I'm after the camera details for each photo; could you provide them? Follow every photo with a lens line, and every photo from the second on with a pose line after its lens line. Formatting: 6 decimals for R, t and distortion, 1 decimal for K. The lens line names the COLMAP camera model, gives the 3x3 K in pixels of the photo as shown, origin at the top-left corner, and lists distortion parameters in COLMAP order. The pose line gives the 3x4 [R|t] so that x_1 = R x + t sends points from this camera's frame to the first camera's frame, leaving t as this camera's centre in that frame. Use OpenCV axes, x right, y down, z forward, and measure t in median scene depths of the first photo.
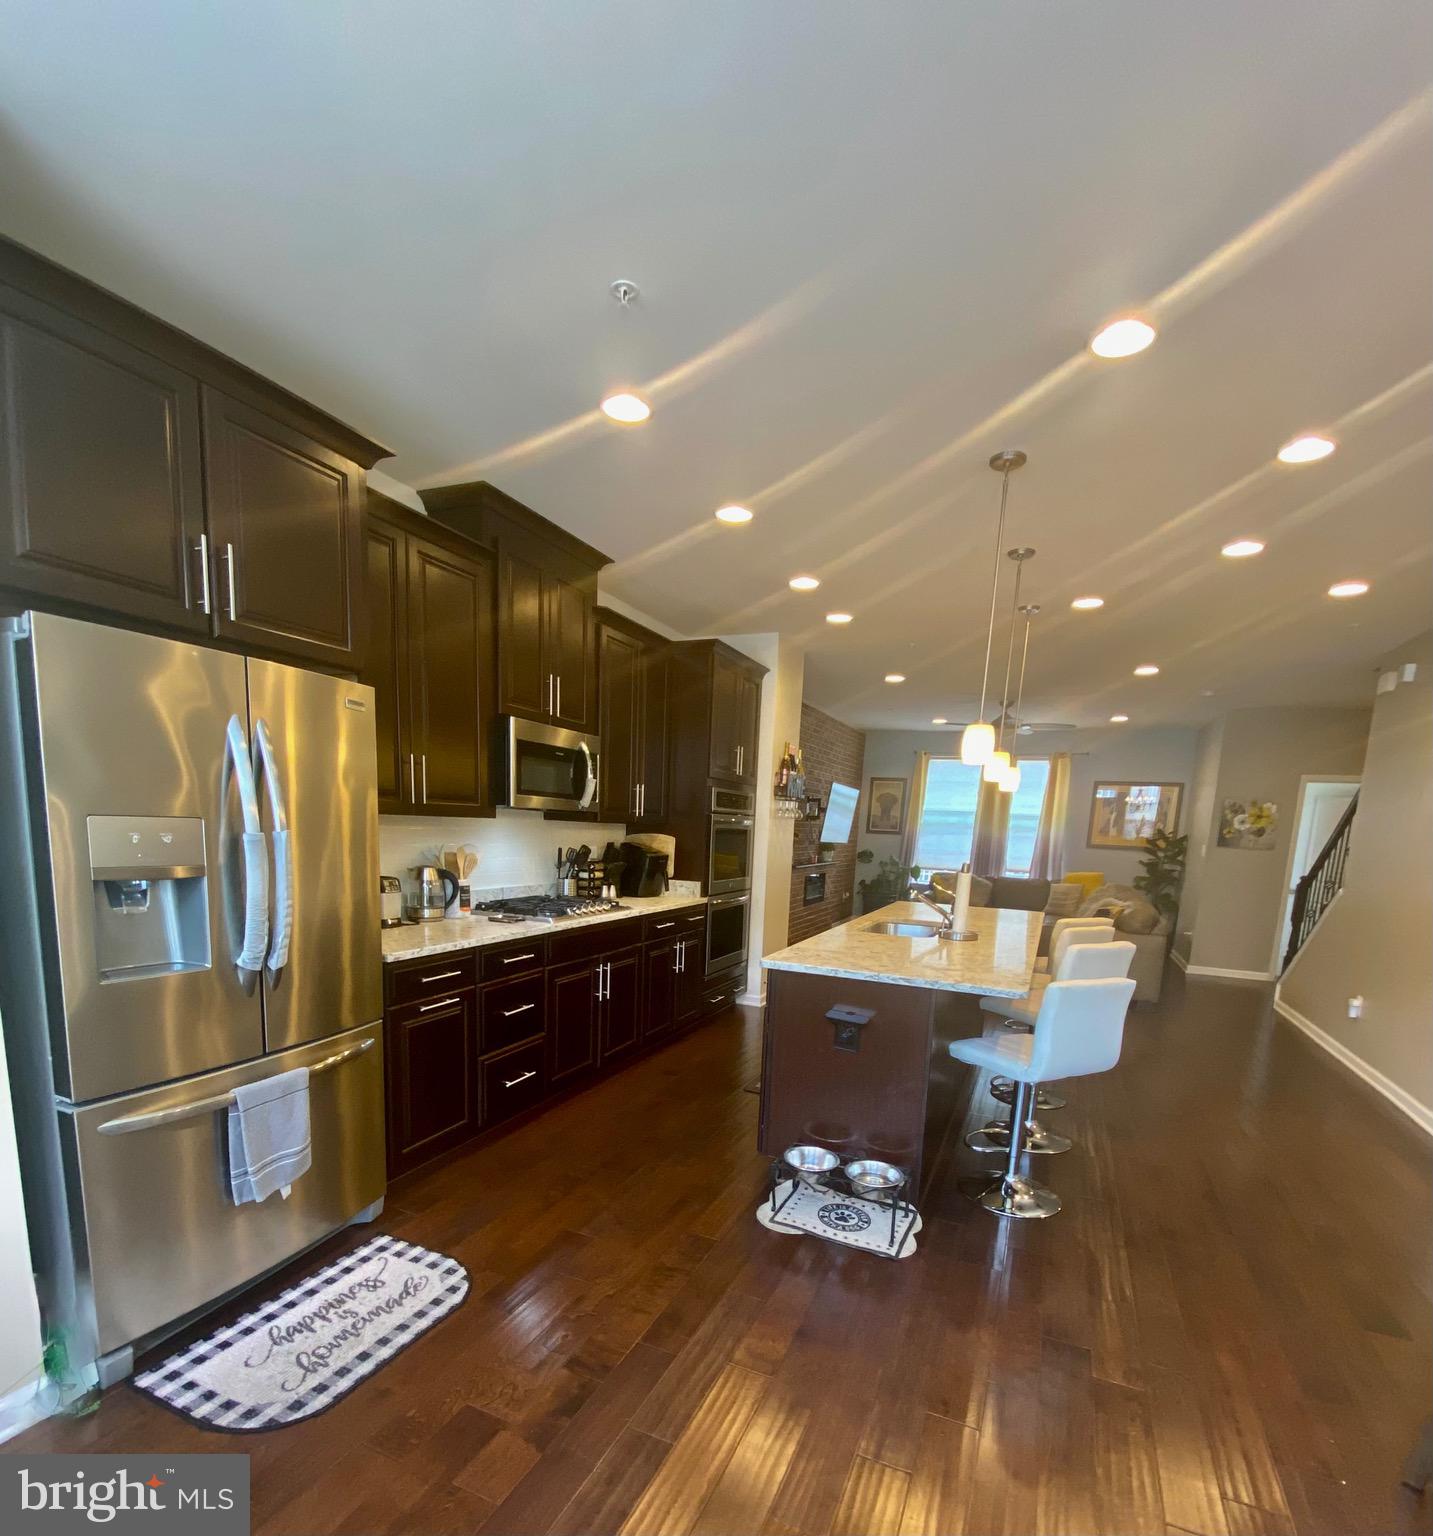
lens RADIAL K [[757.5, 0, 711.1], [0, 757.5, 956.7], [0, 0, 1]] dist [0.012150, -0.010155]
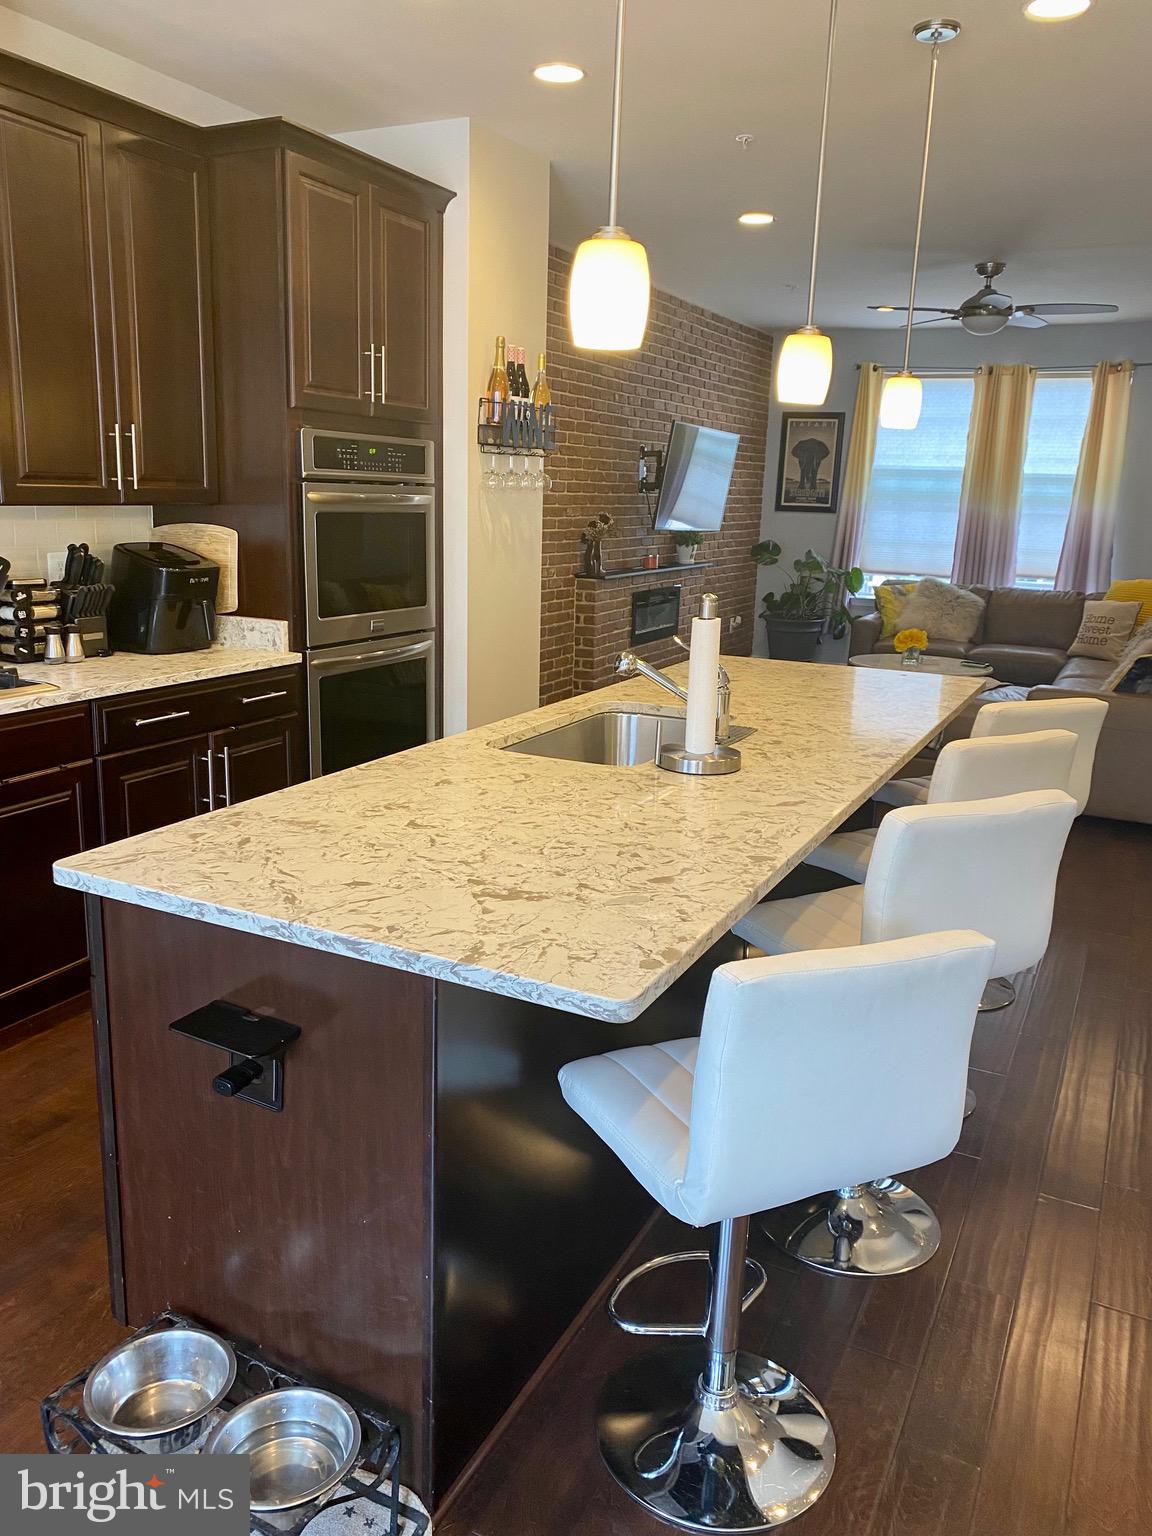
lens RADIAL K [[1164.8, 0, 575.3], [0, 1164.8, 746.8], [0, 0, 1]] dist [0.035536, -0.035018]
pose [[0.999008, -0.002307, -0.044462, 0.220480], [0.004067, 0.999211, 0.039515, -0.048066], [0.044335, -0.039657, 0.998229, 0.246948]]
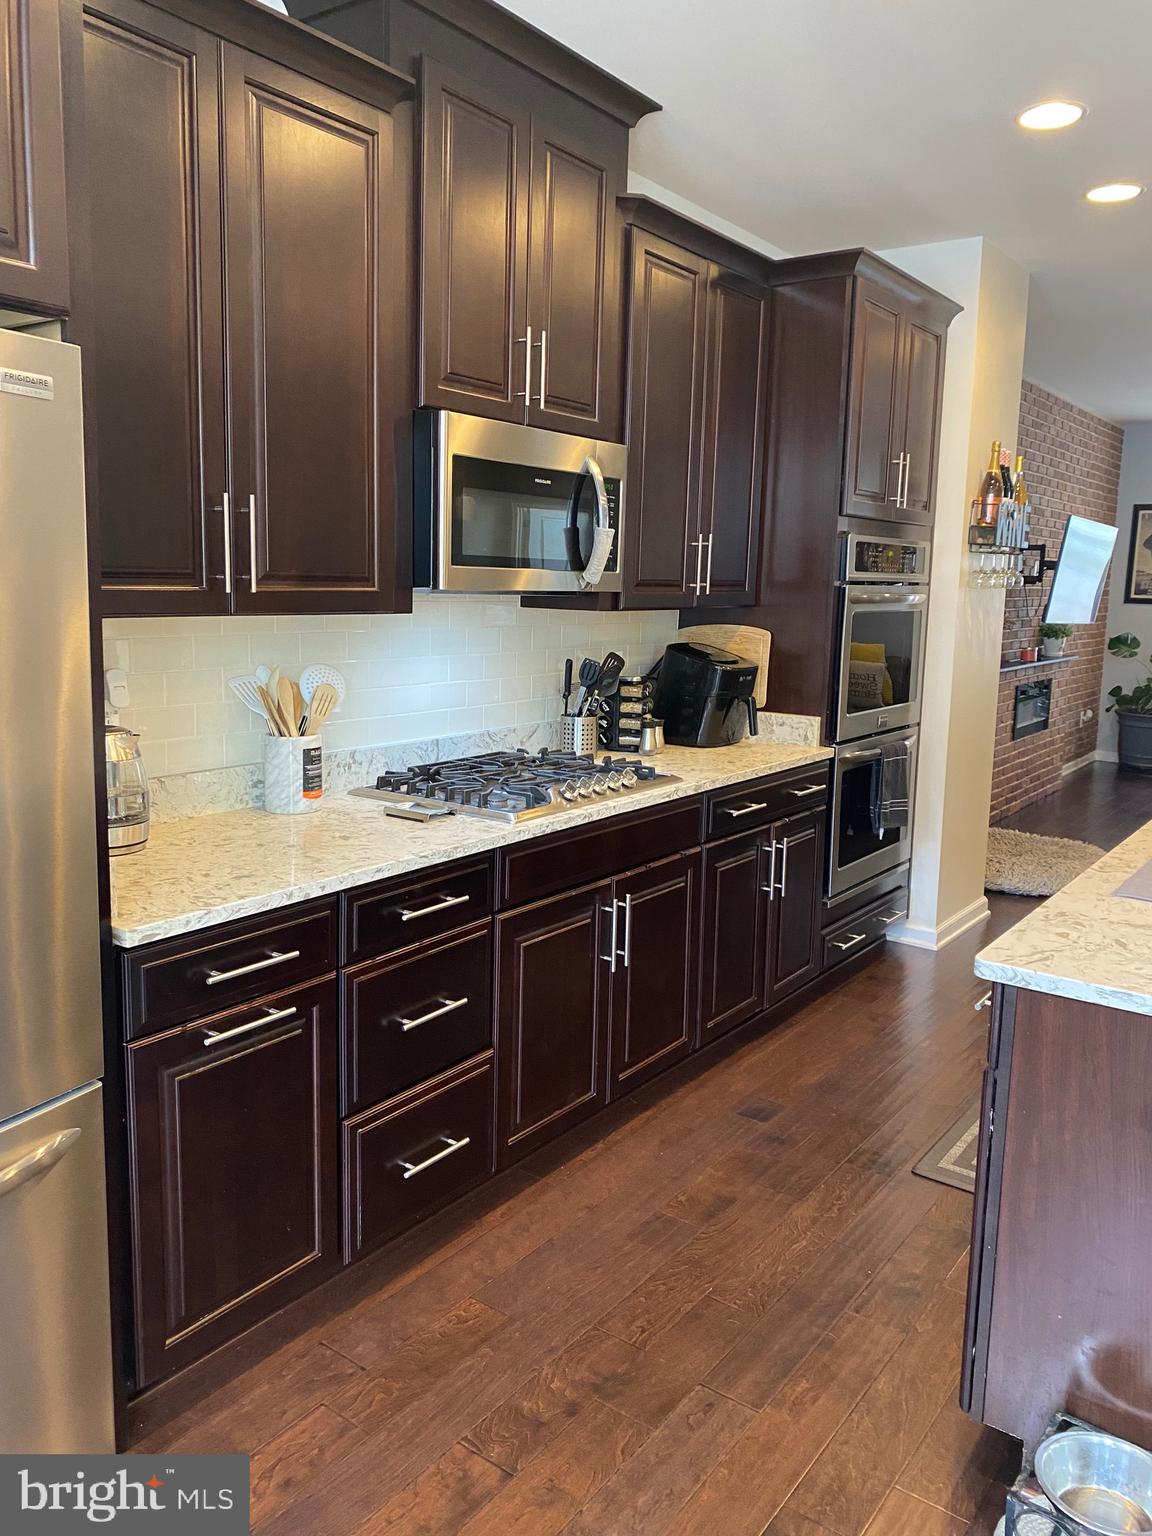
lens RADIAL K [[1164.8, 0, 611.3], [0, 1164.8, 742.6], [0, 0, 1]] dist [0.035536, -0.035018]
pose [[0.981924, 0.010430, -0.188988, -0.005090], [-0.017720, 0.999161, -0.036925, -0.052043], [0.188444, 0.039607, 0.981285, 0.202073]]
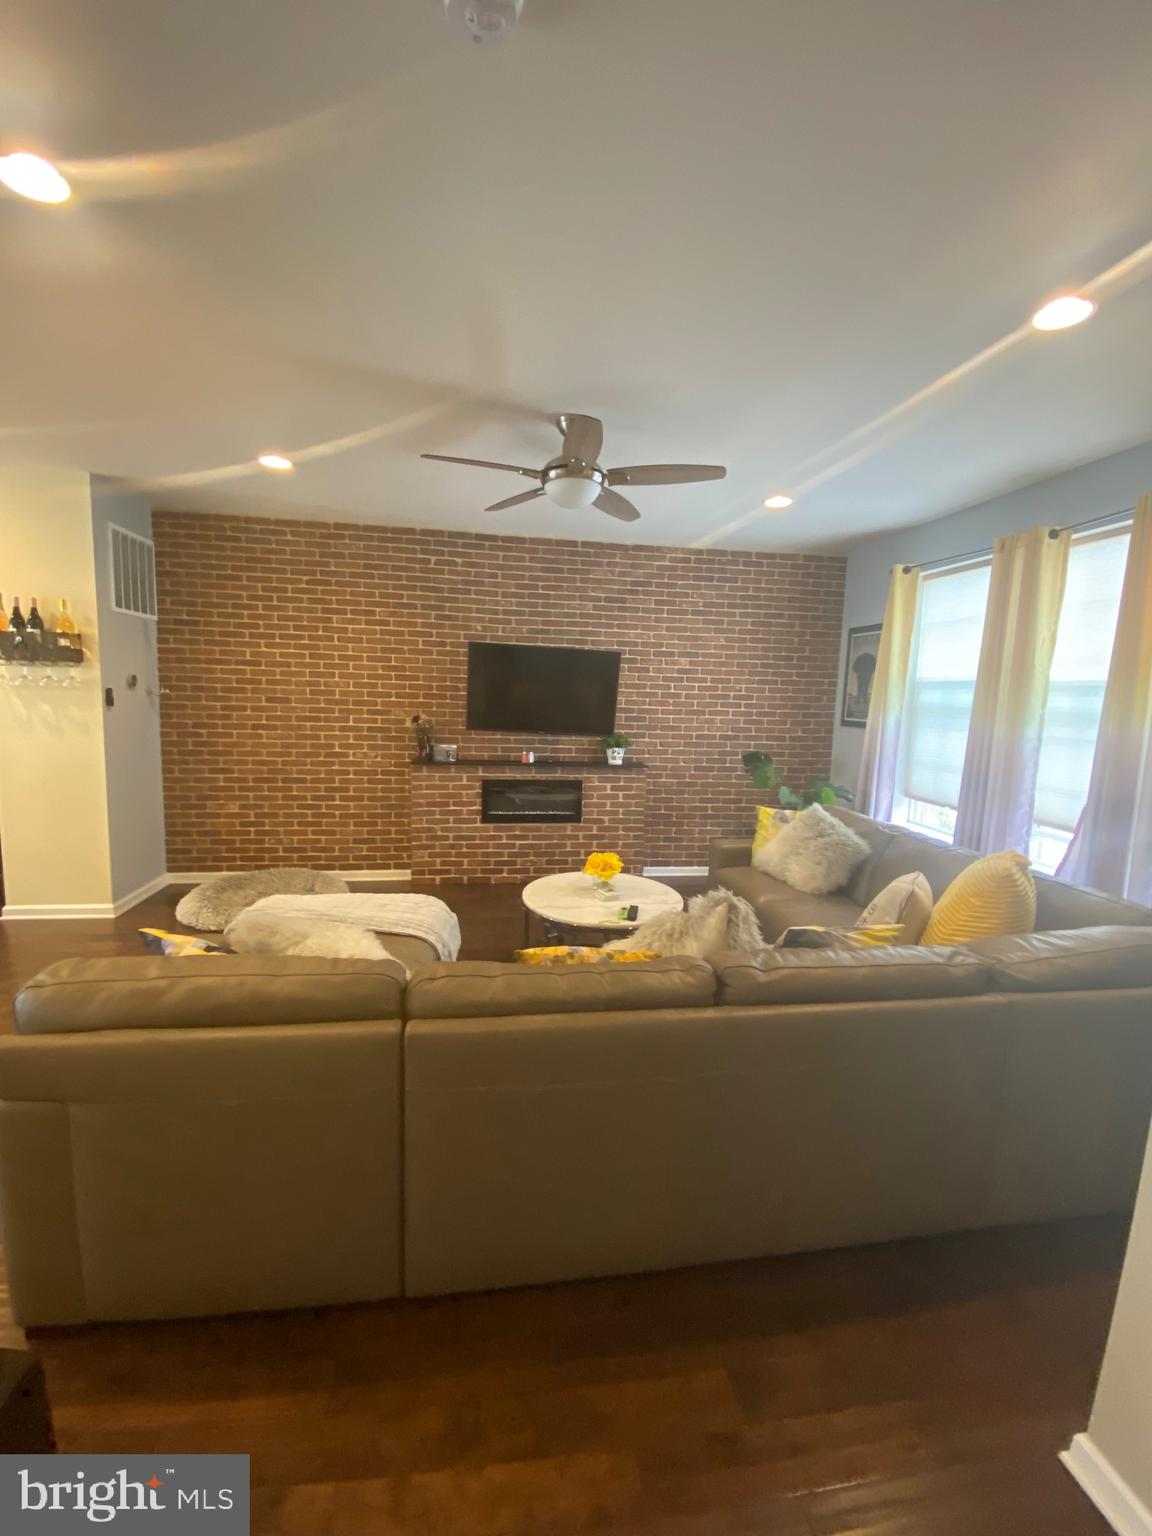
lens RADIAL K [[625.3, 0, 570.0], [0, 625.3, 767.0], [0, 0, 1]] dist [0.017072, -0.000838]
pose [[0.547090, 0.071511, -0.834014, 1.176789], [-0.156364, 0.987537, -0.017896, -0.218907], [0.822340, 0.140200, 0.551454, 1.369590]]
